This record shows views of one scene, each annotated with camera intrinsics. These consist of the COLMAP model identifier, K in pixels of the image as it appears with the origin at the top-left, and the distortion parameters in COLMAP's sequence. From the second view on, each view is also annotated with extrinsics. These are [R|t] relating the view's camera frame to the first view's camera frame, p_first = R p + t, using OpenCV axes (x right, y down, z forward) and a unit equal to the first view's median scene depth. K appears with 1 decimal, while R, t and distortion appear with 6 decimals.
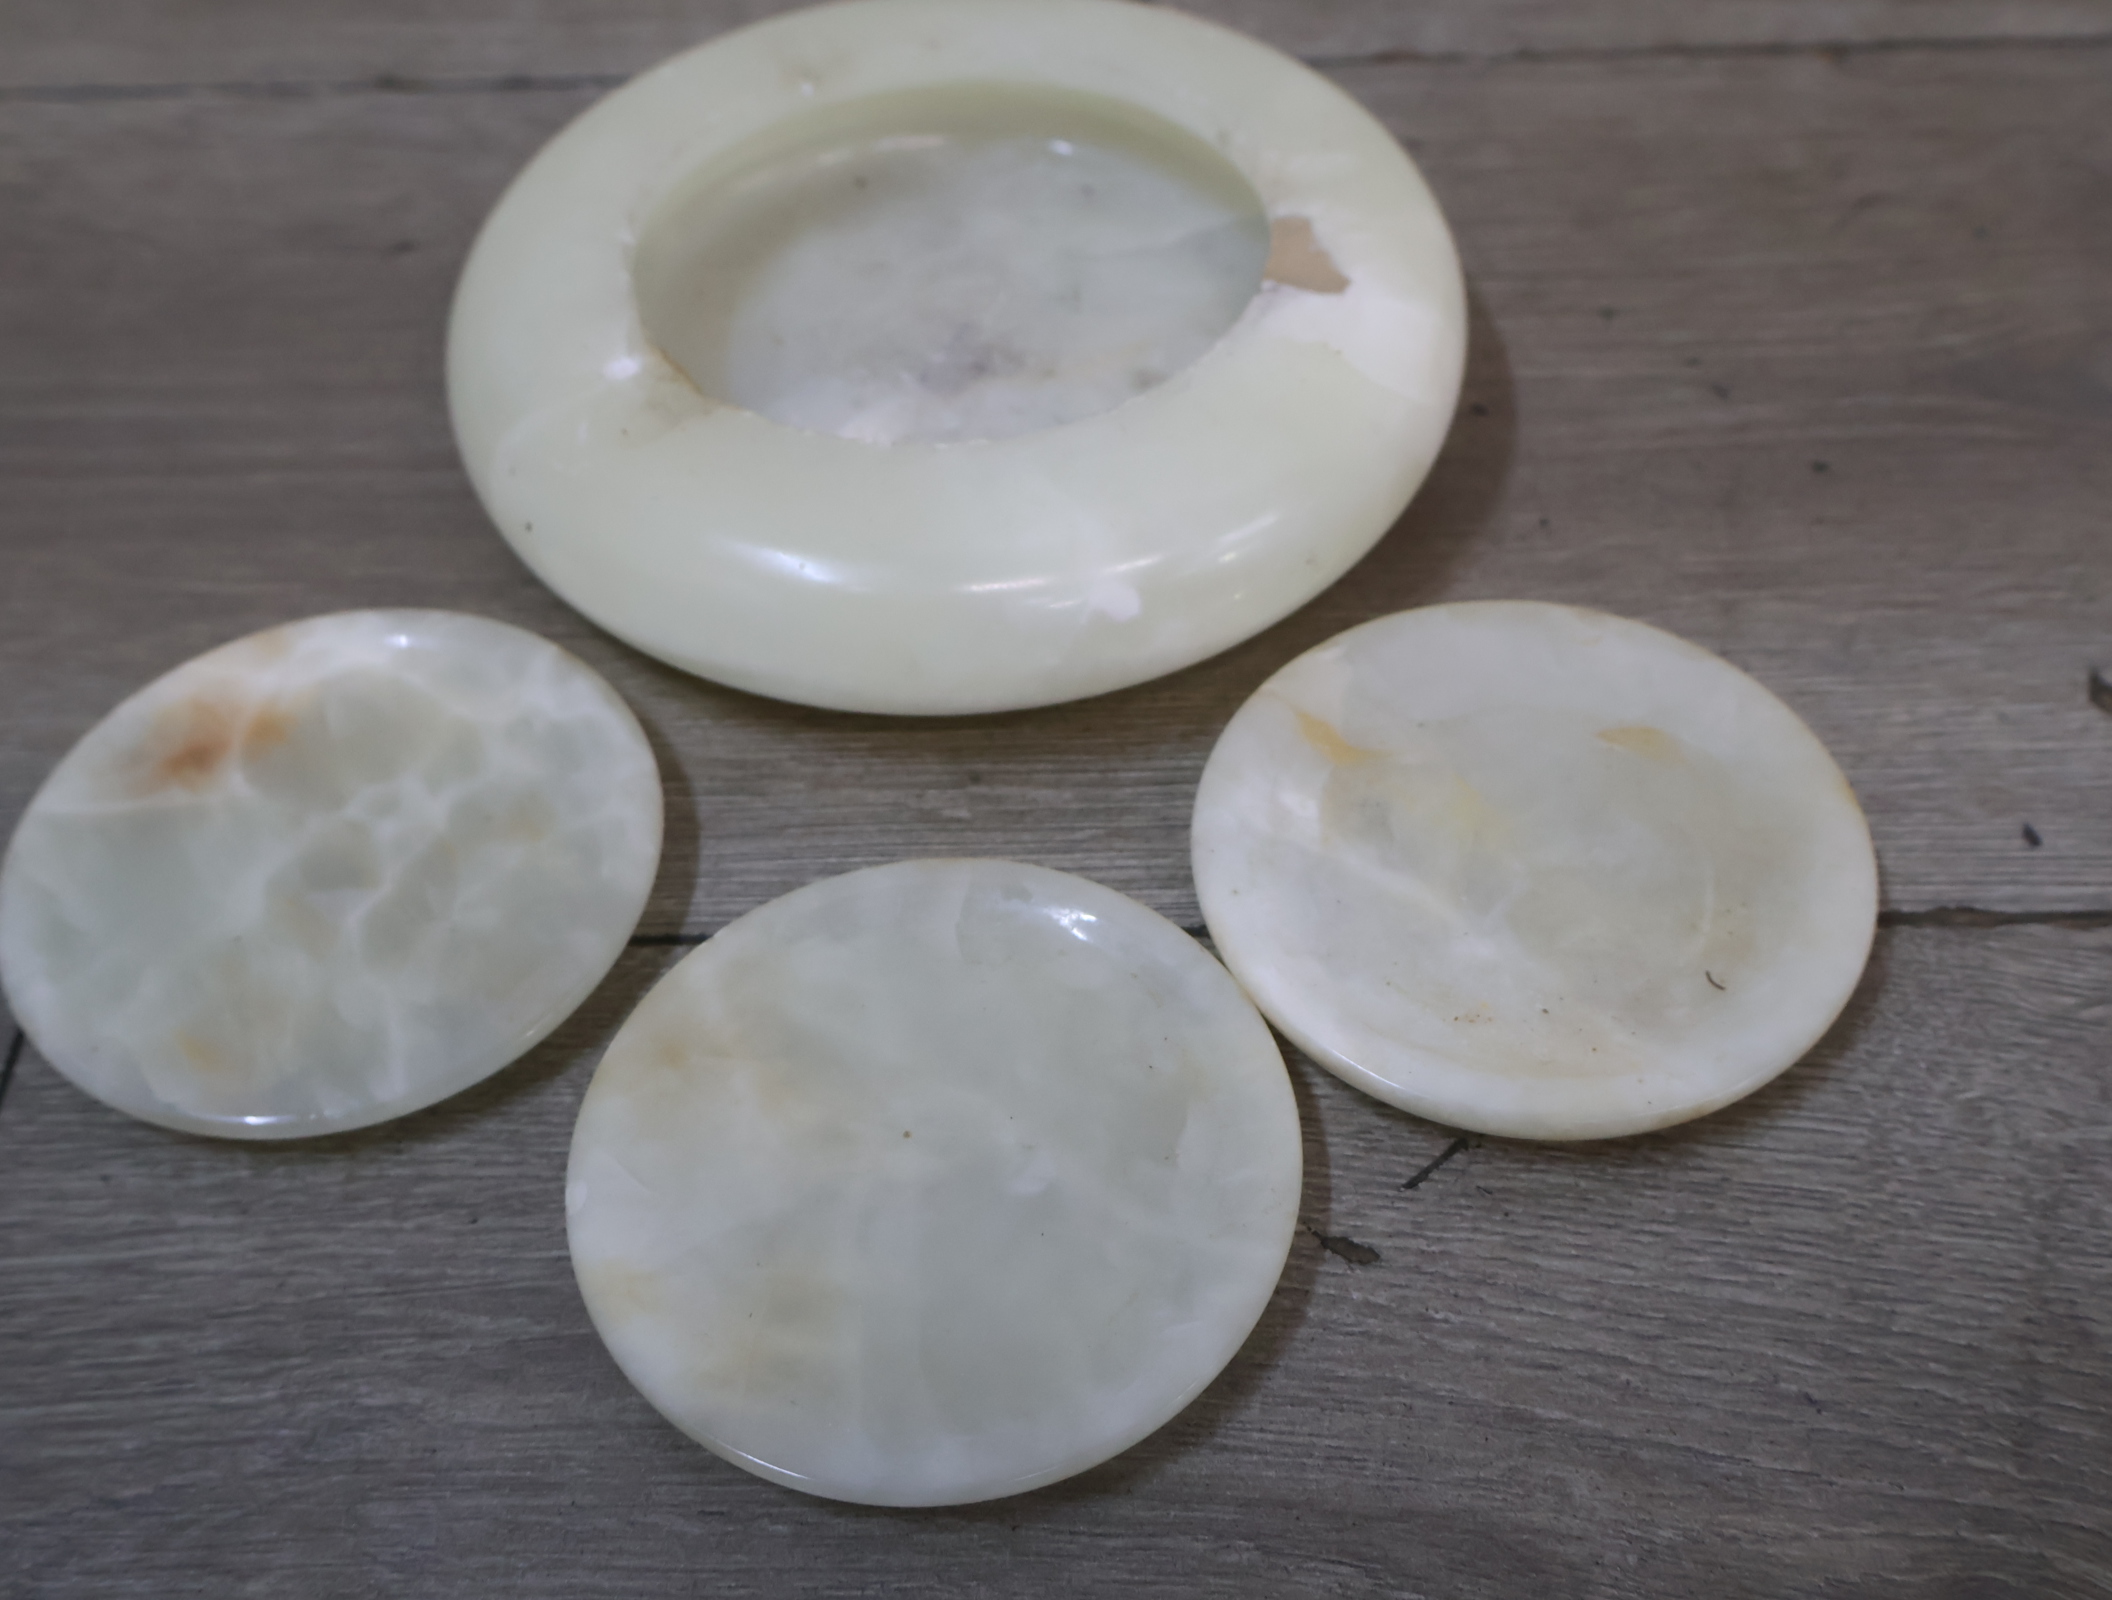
lens RADIAL K [[2309.5, 0, 1042.4], [0, 2309.5, 815.9], [0, 0, 1]] dist [0.007810, 0.000000]
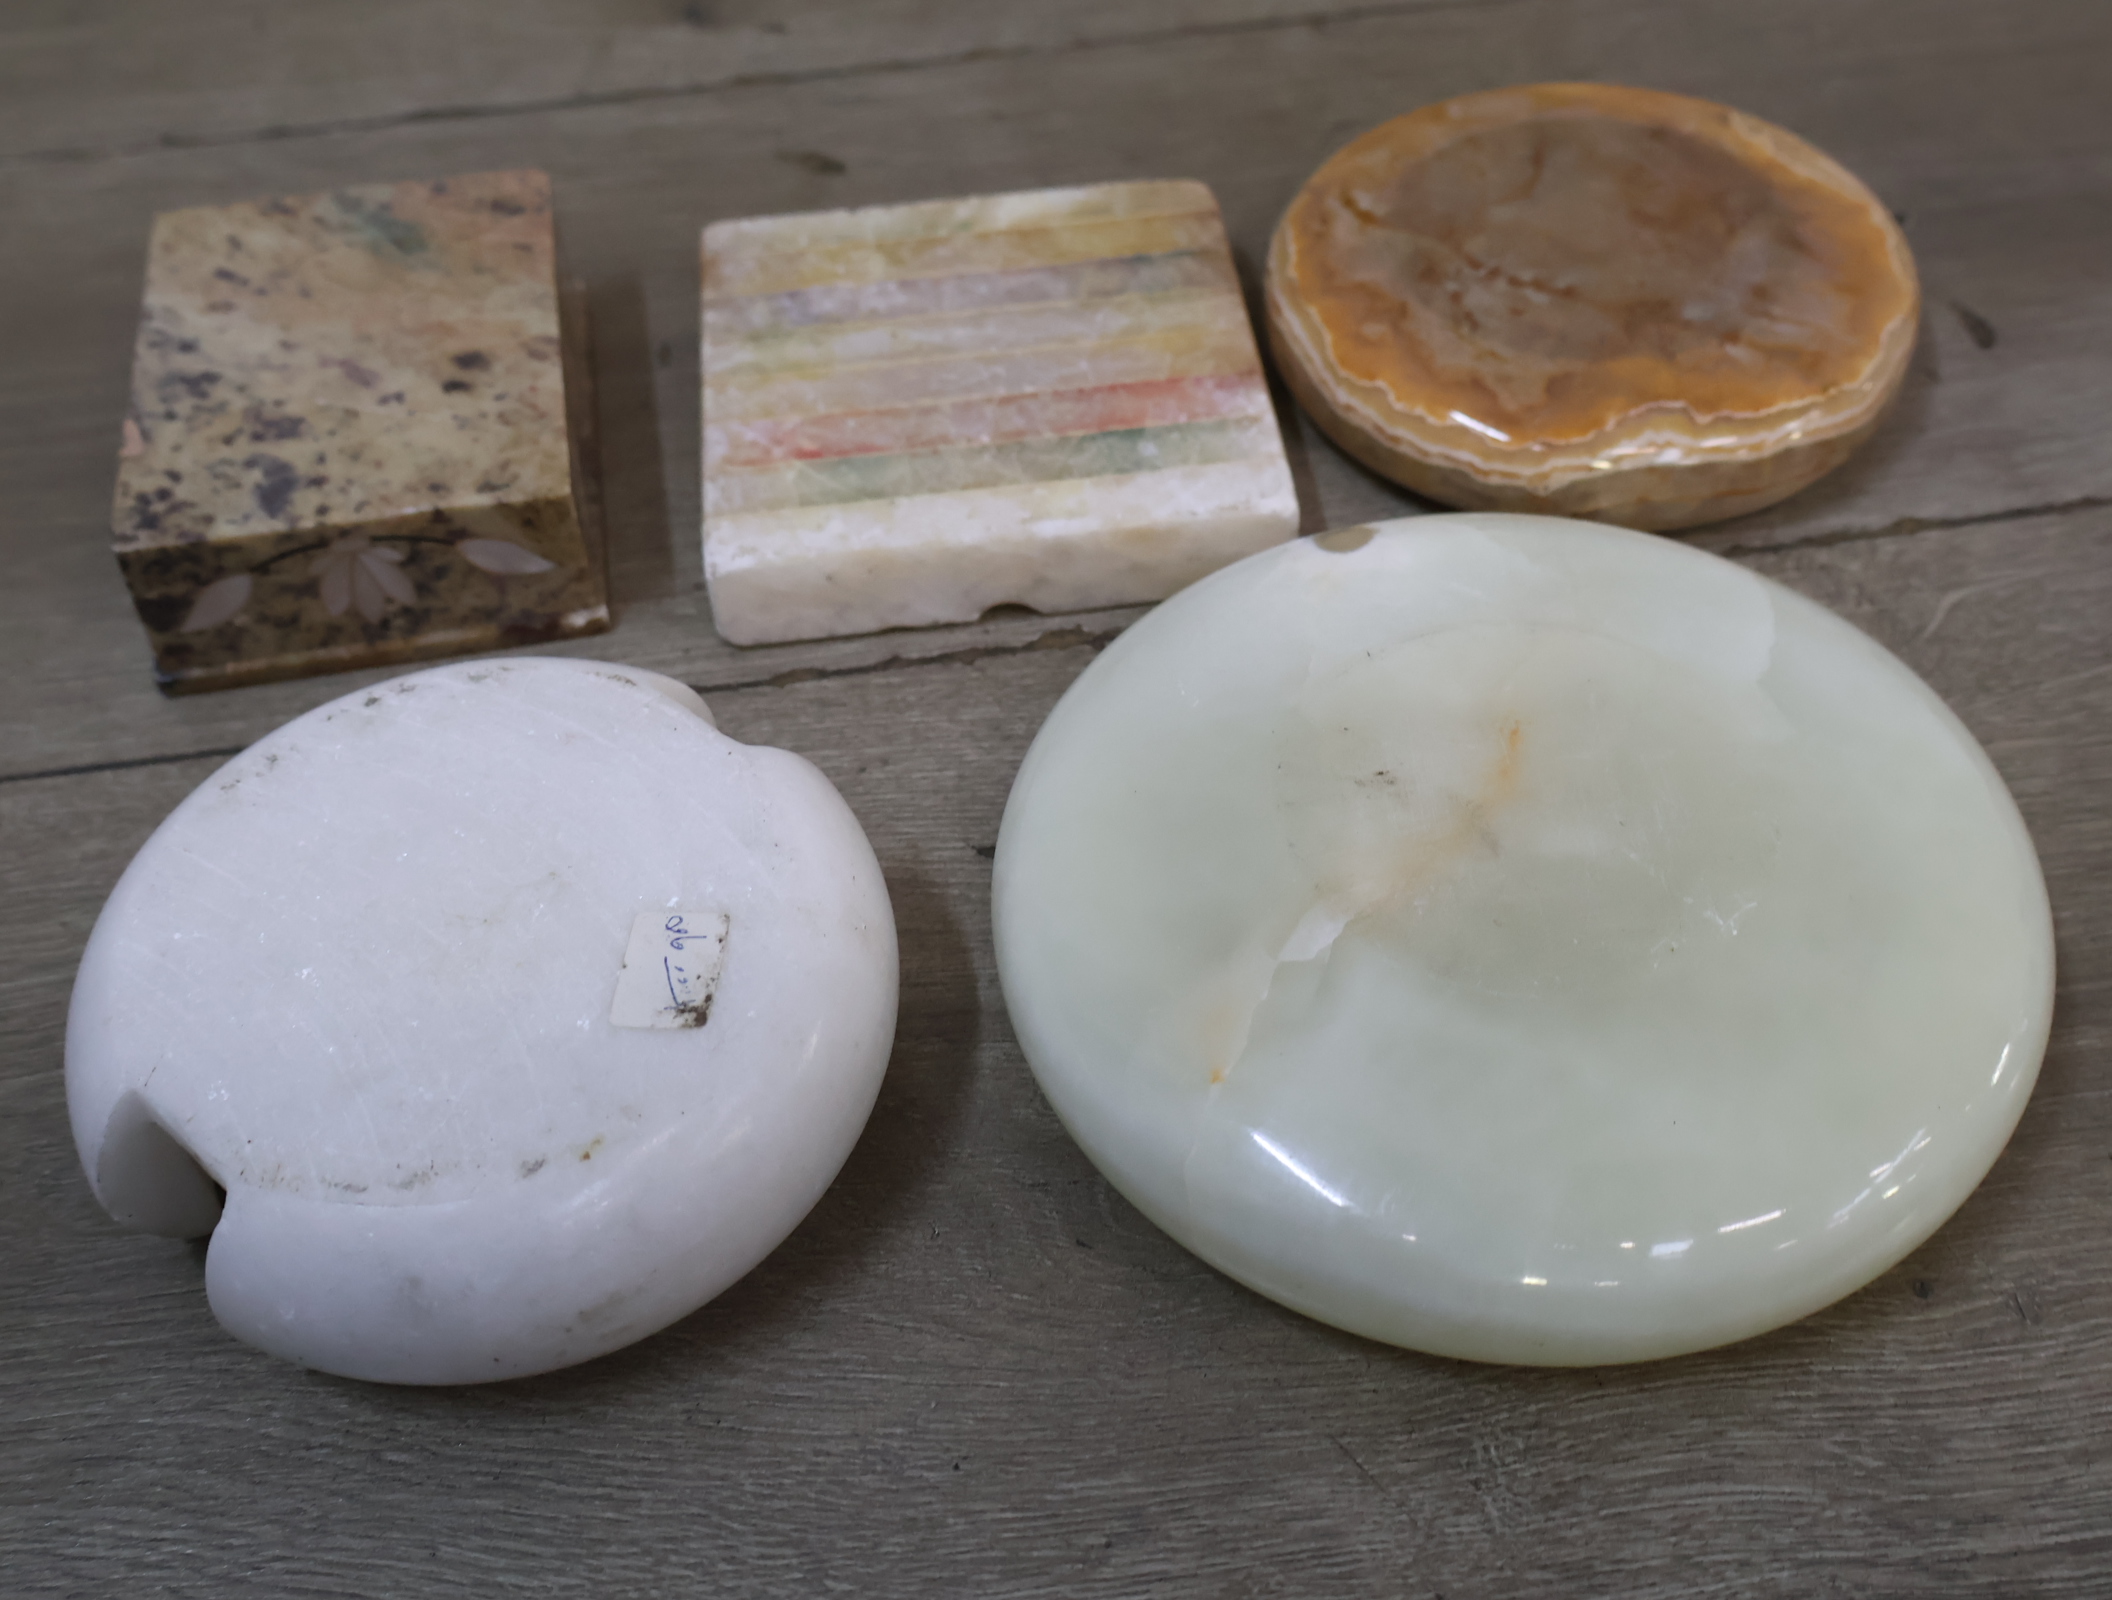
lens RADIAL K [[2309.5, 0, 1058.2], [0, 2309.5, 806.2], [0, 0, 1]] dist [0.007810, 0.000000]
pose [[0.988555, -0.114162, 0.098625, 0.034716], [0.119098, 0.991831, -0.045687, 0.227884], [-0.092603, 0.056910, 0.994075, -0.384878]]
